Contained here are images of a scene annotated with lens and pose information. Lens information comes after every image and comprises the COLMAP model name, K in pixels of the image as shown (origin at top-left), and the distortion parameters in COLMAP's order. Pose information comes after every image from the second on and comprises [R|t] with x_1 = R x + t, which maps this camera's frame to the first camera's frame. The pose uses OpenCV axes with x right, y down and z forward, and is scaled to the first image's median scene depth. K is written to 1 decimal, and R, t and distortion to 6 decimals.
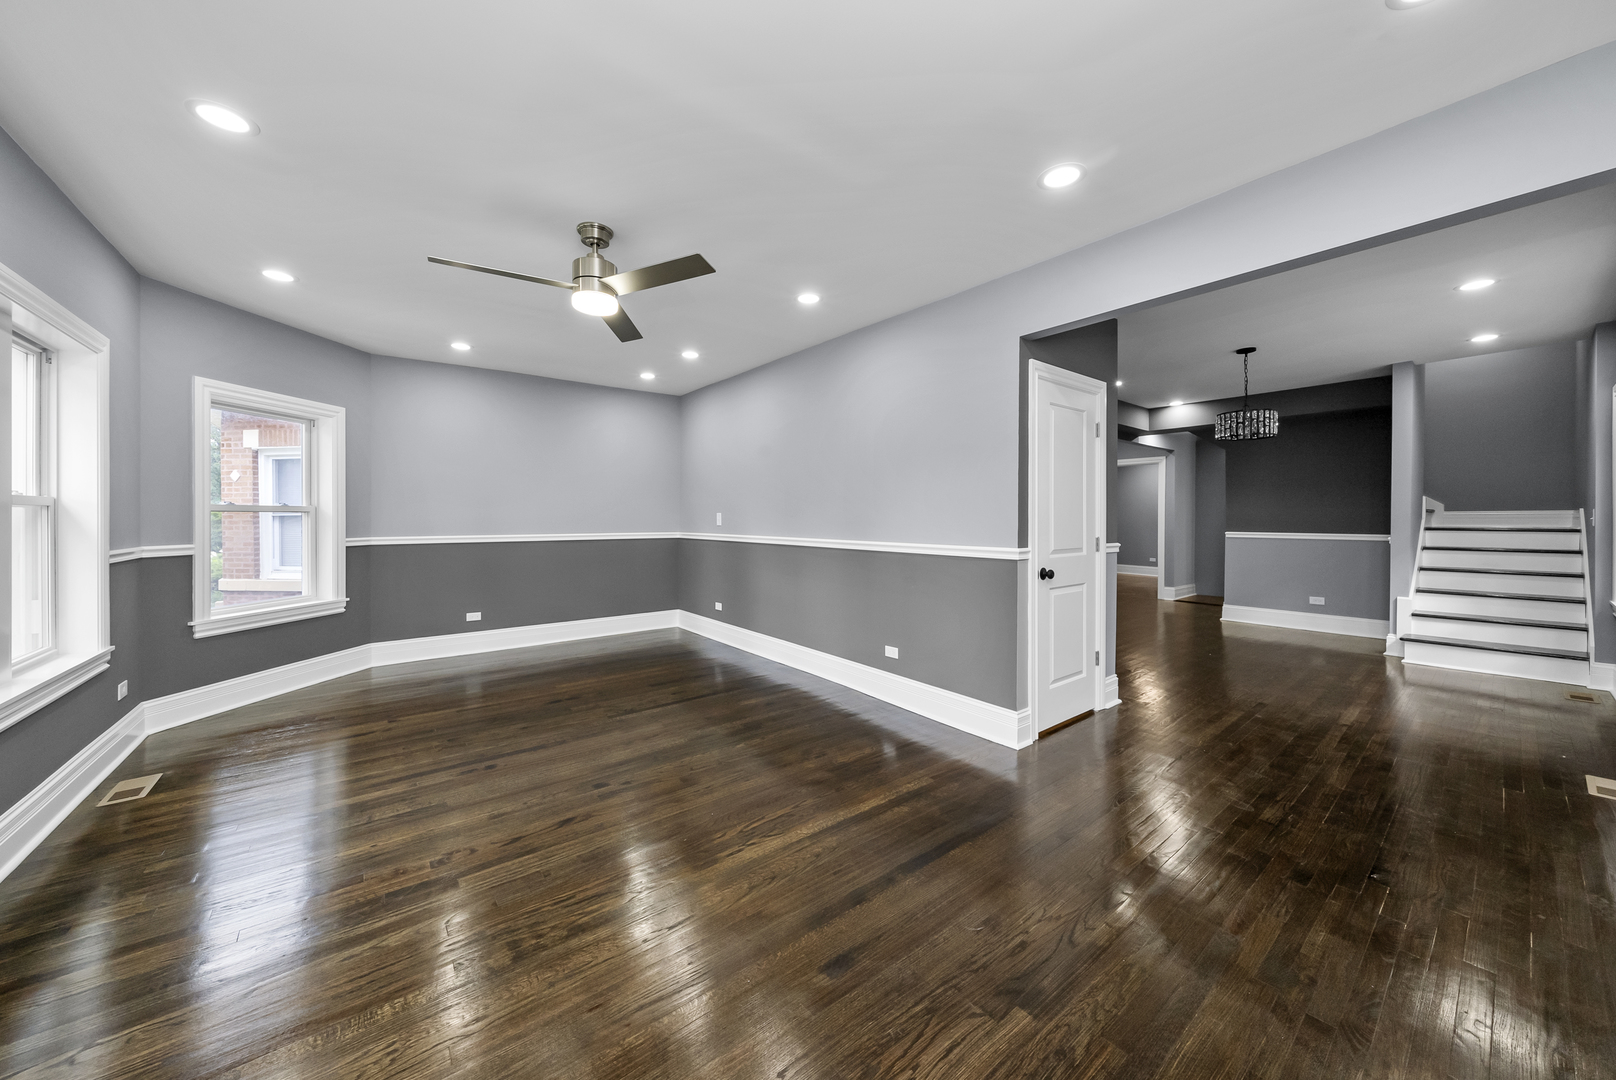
lens RADIAL K [[561.0, 0, 810.5], [0, 561.0, 524.2], [0, 0, 1]] dist [-0.001495, 0.000170]
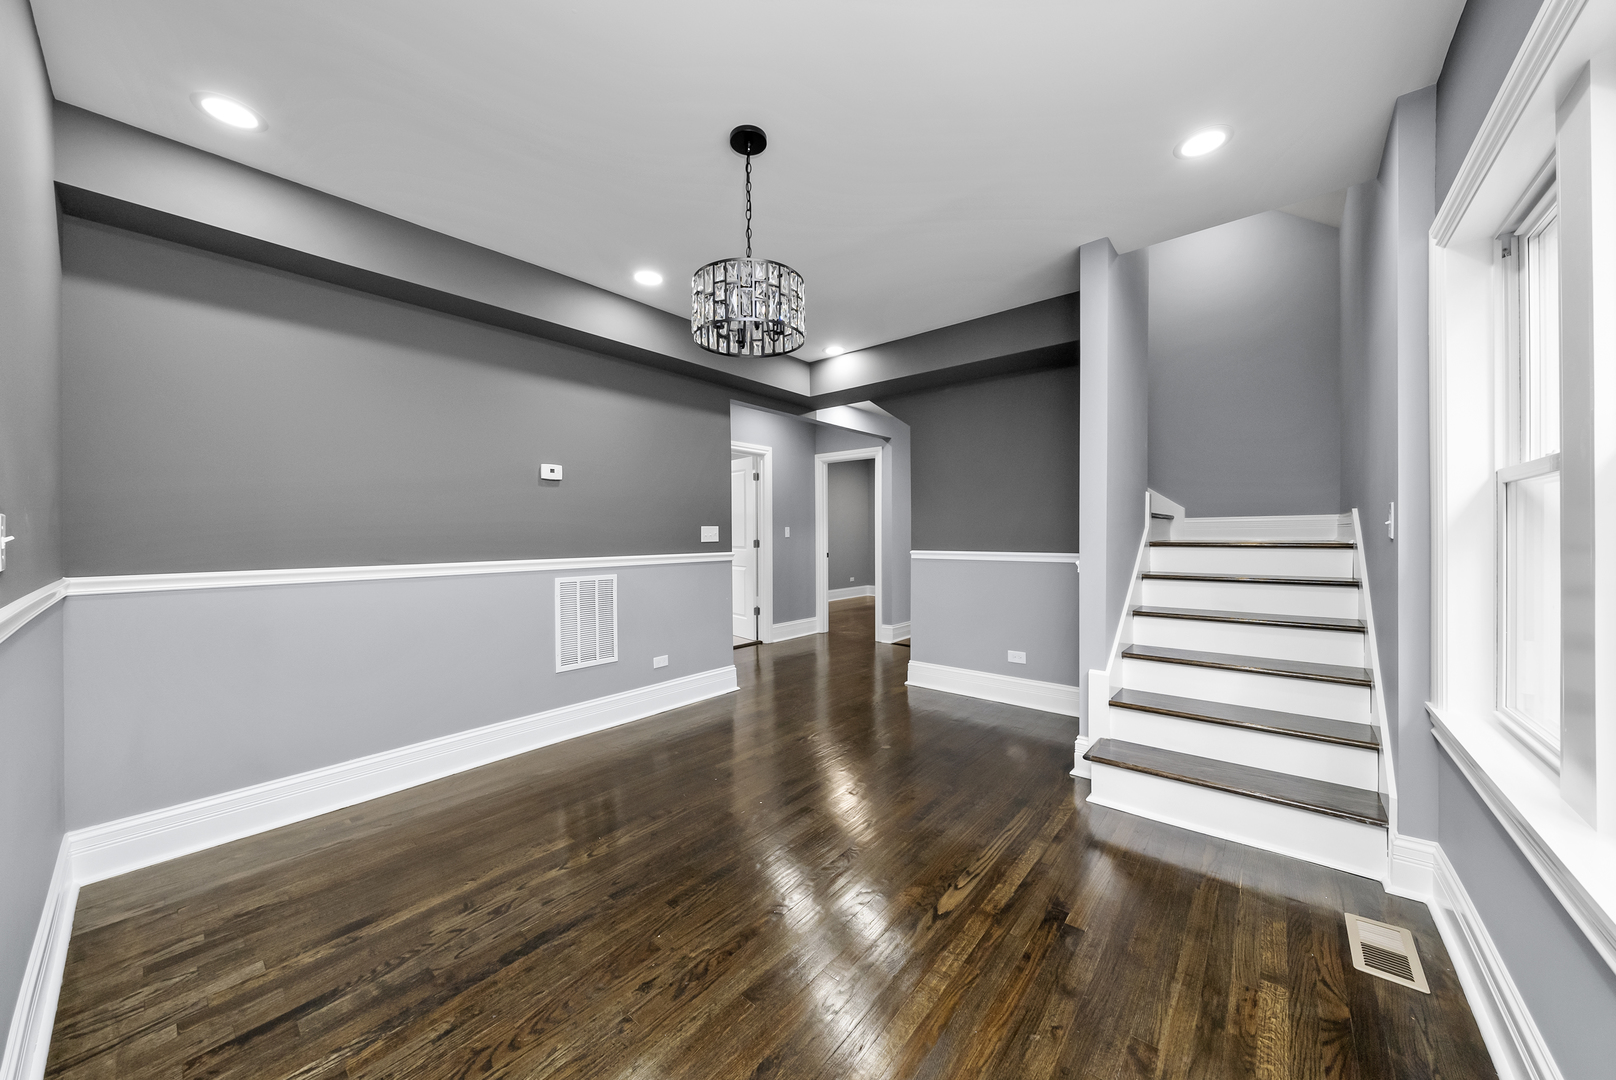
lens RADIAL K [[561.0, 0, 804.6], [0, 561.0, 540.9], [0, 0, 1]] dist [-0.001495, 0.000170]
pose [[0.980162, -0.008020, 0.198038, 0.605720], [0.007821, 0.999968, 0.001790, 0.000736], [-0.198046, -0.000205, 0.980193, 0.469732]]
